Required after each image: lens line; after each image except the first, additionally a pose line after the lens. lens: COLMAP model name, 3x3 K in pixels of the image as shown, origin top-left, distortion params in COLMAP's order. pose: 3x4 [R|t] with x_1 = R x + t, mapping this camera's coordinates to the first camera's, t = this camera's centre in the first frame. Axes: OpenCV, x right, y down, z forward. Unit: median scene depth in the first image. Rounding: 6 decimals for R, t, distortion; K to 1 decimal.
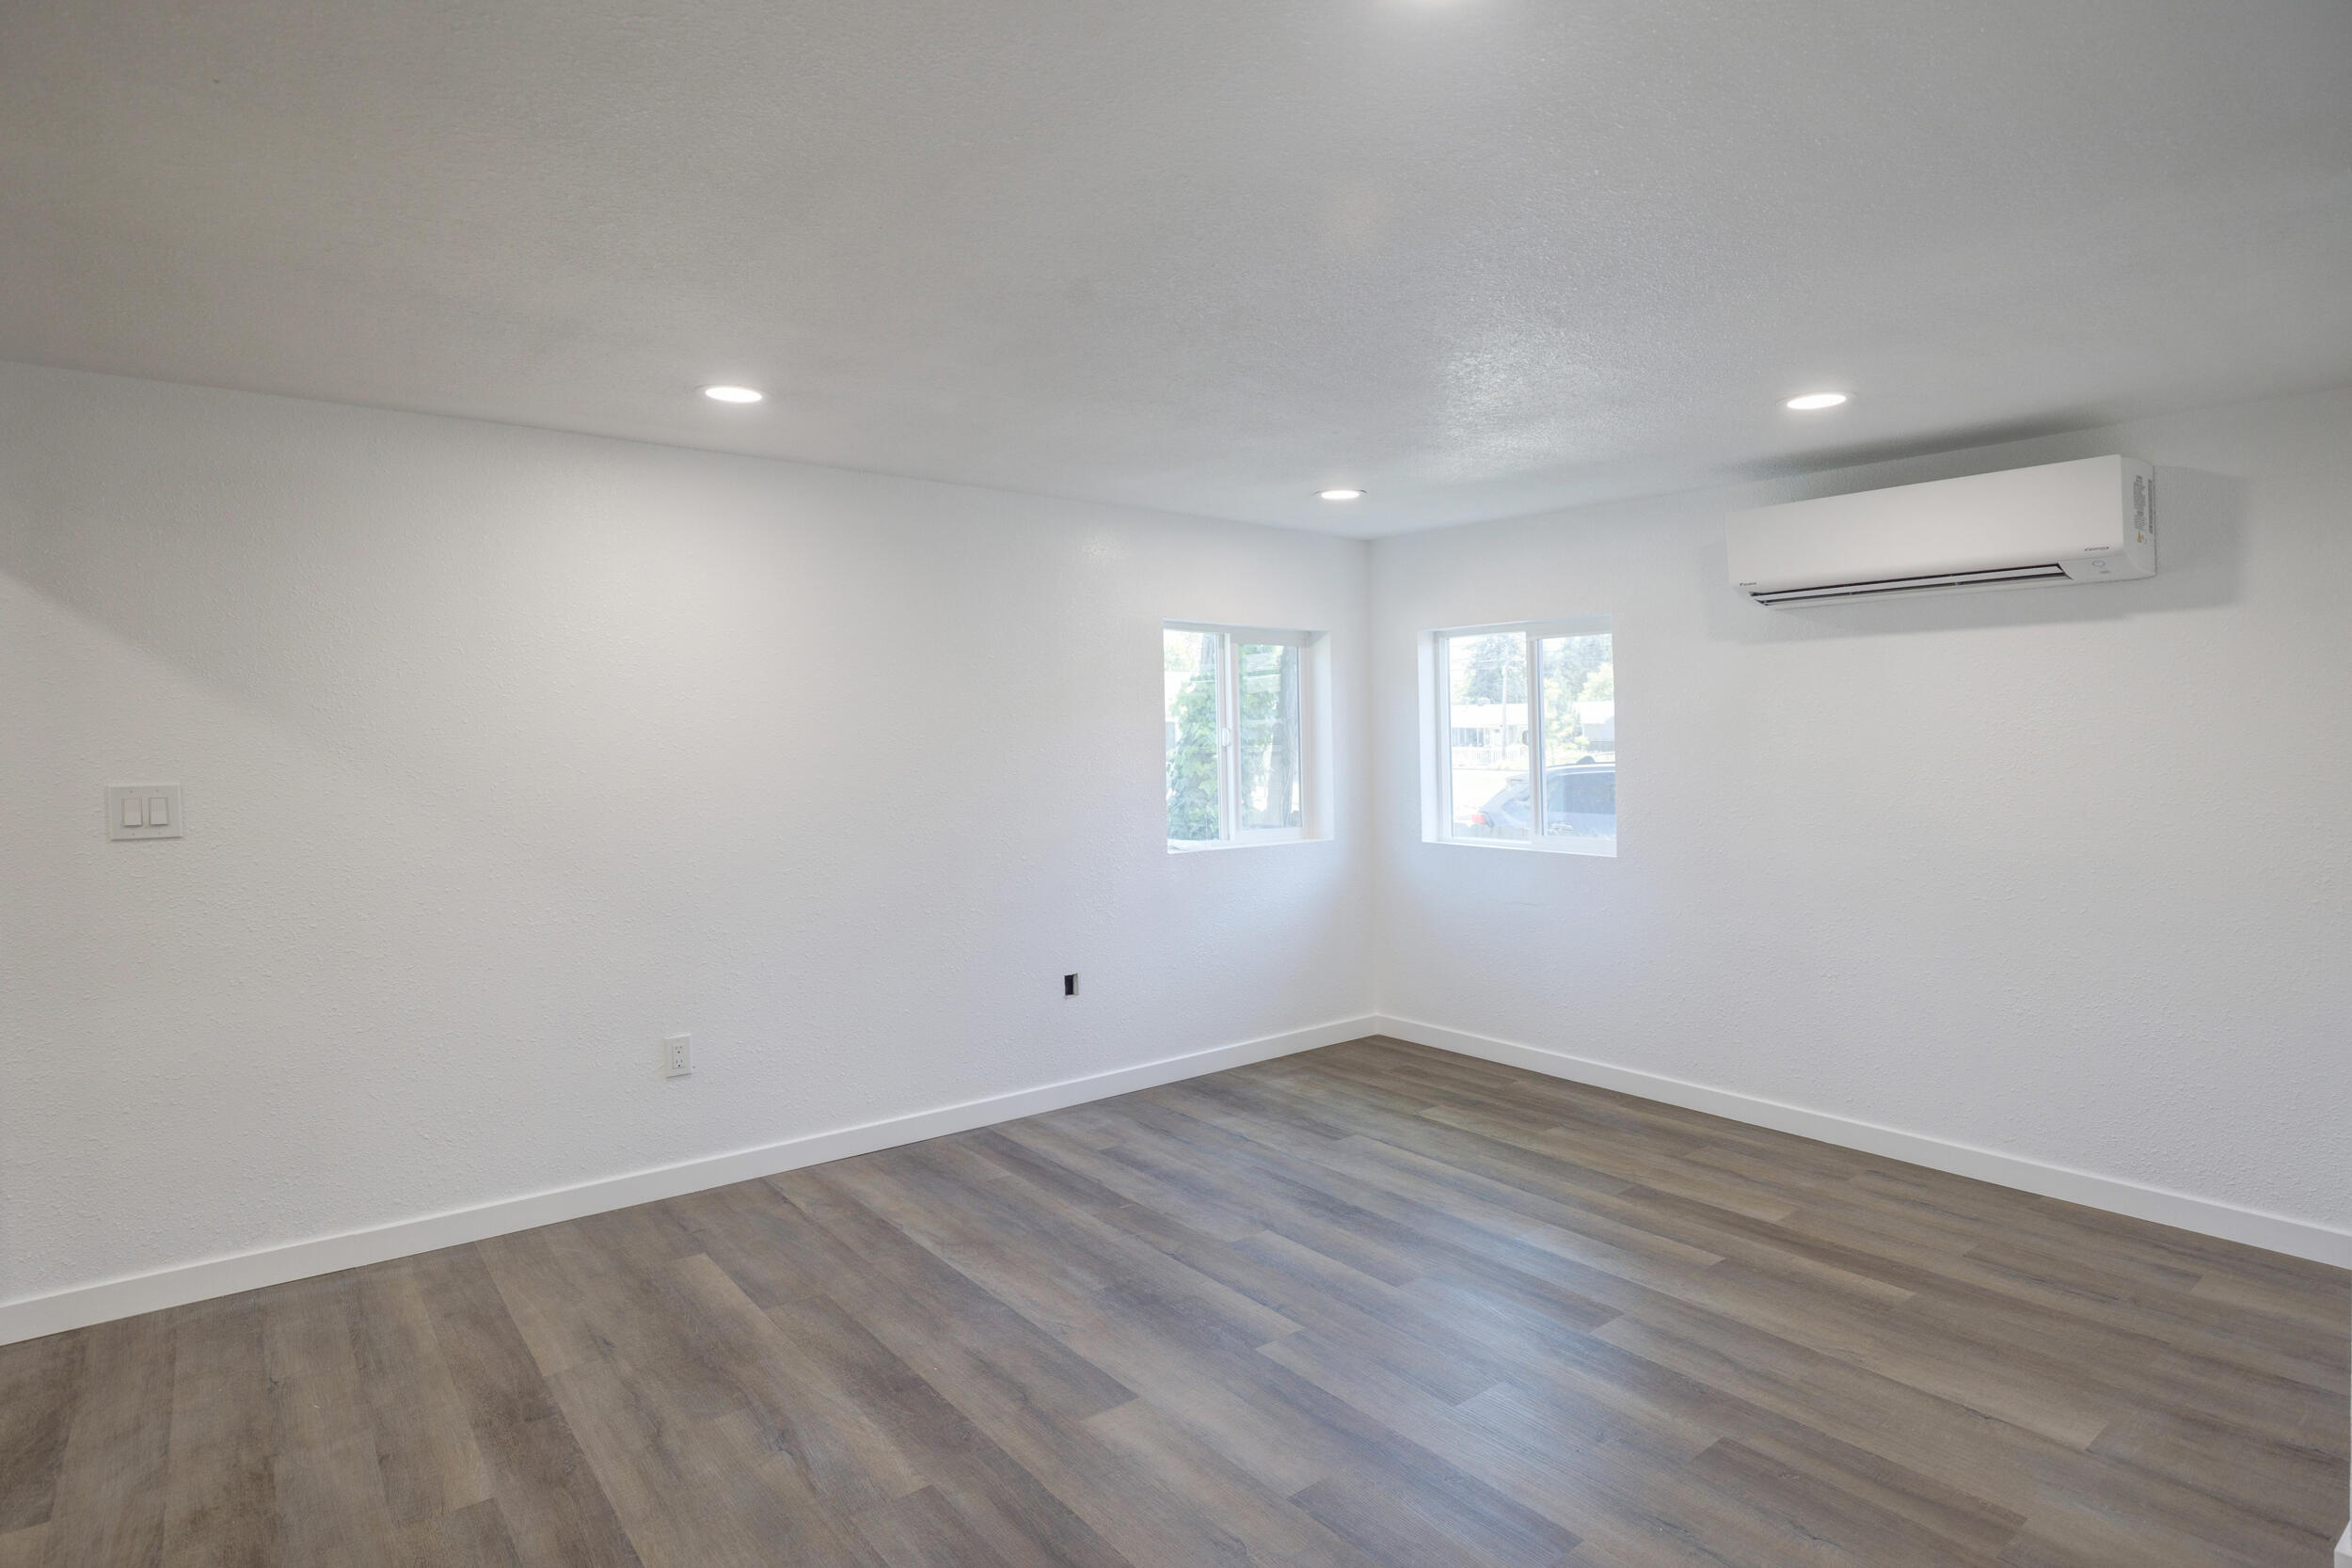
lens RADIAL K [[1226.3, 0, 1175.2], [0, 1226.3, 767.5], [0, 0, 1]] dist [-0.014523, 0.000887]
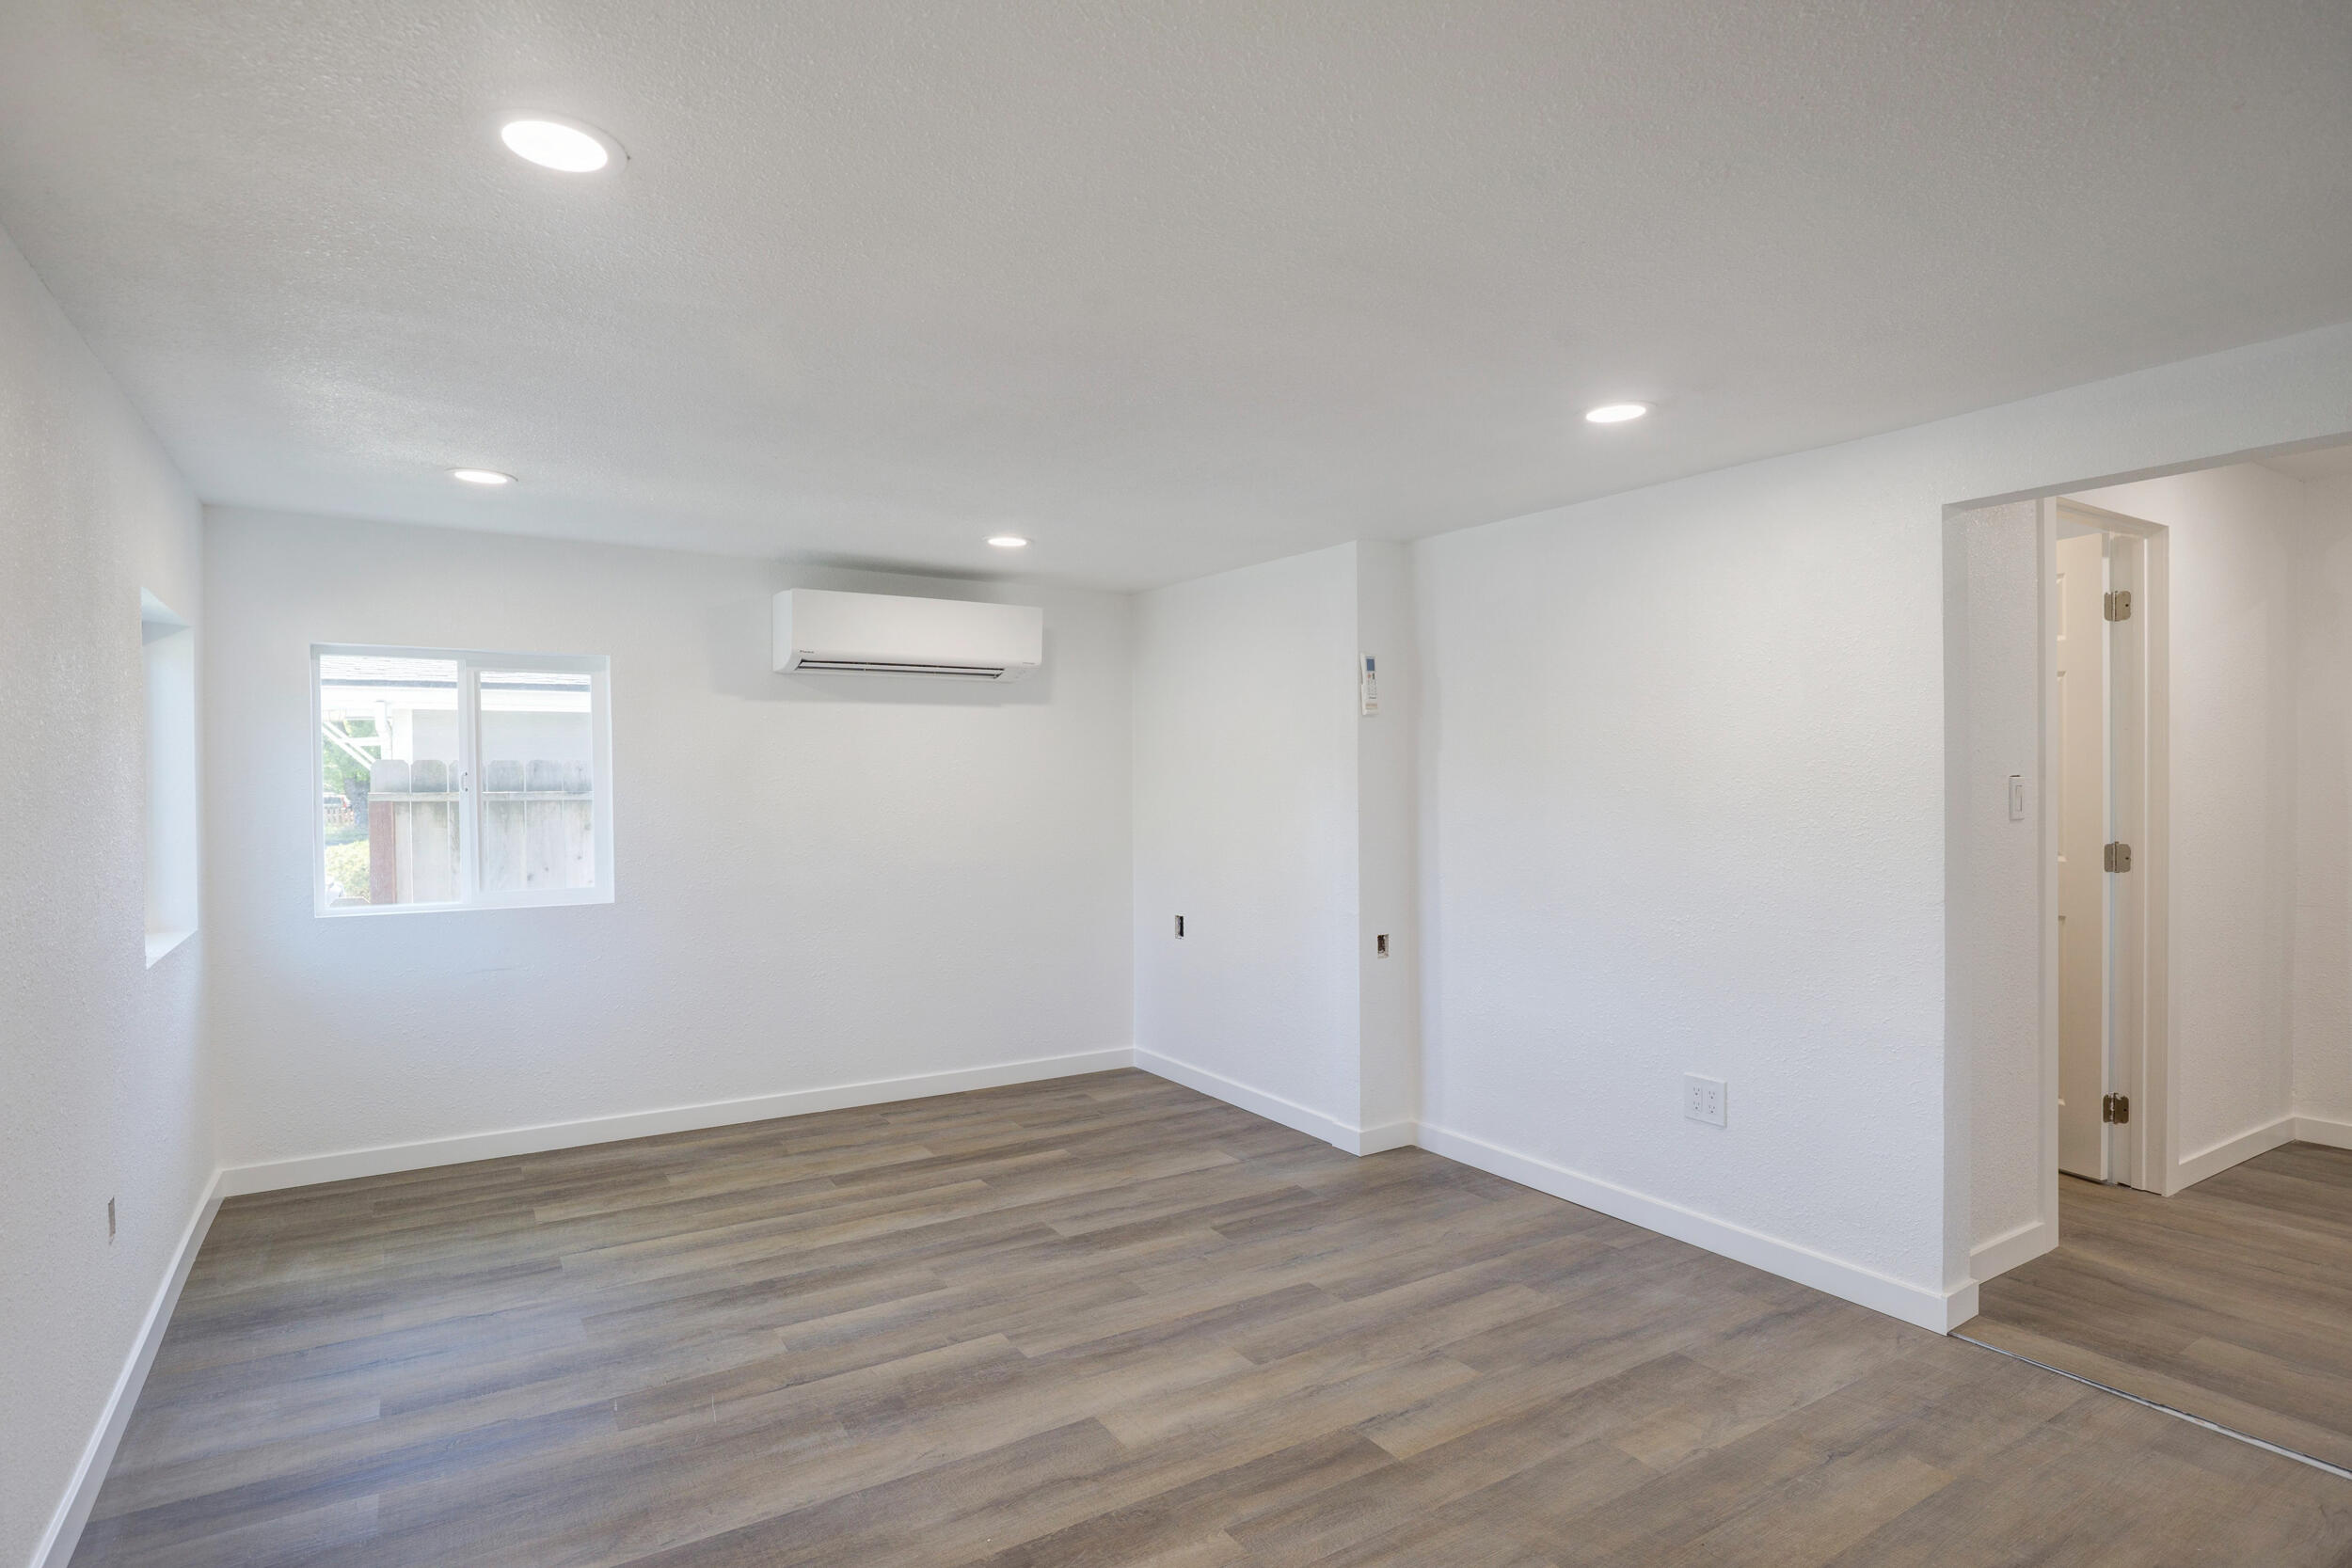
lens RADIAL K [[1232.4, 0, 1174.2], [0, 1232.4, 791.6], [0, 0, 1]] dist [-0.014039, 0.000345]
pose [[0.101247, -0.001729, 0.994860, -0.807695], [0.024350, 0.999703, -0.000741, -0.005736], [-0.994563, 0.024300, 0.101259, 0.628474]]
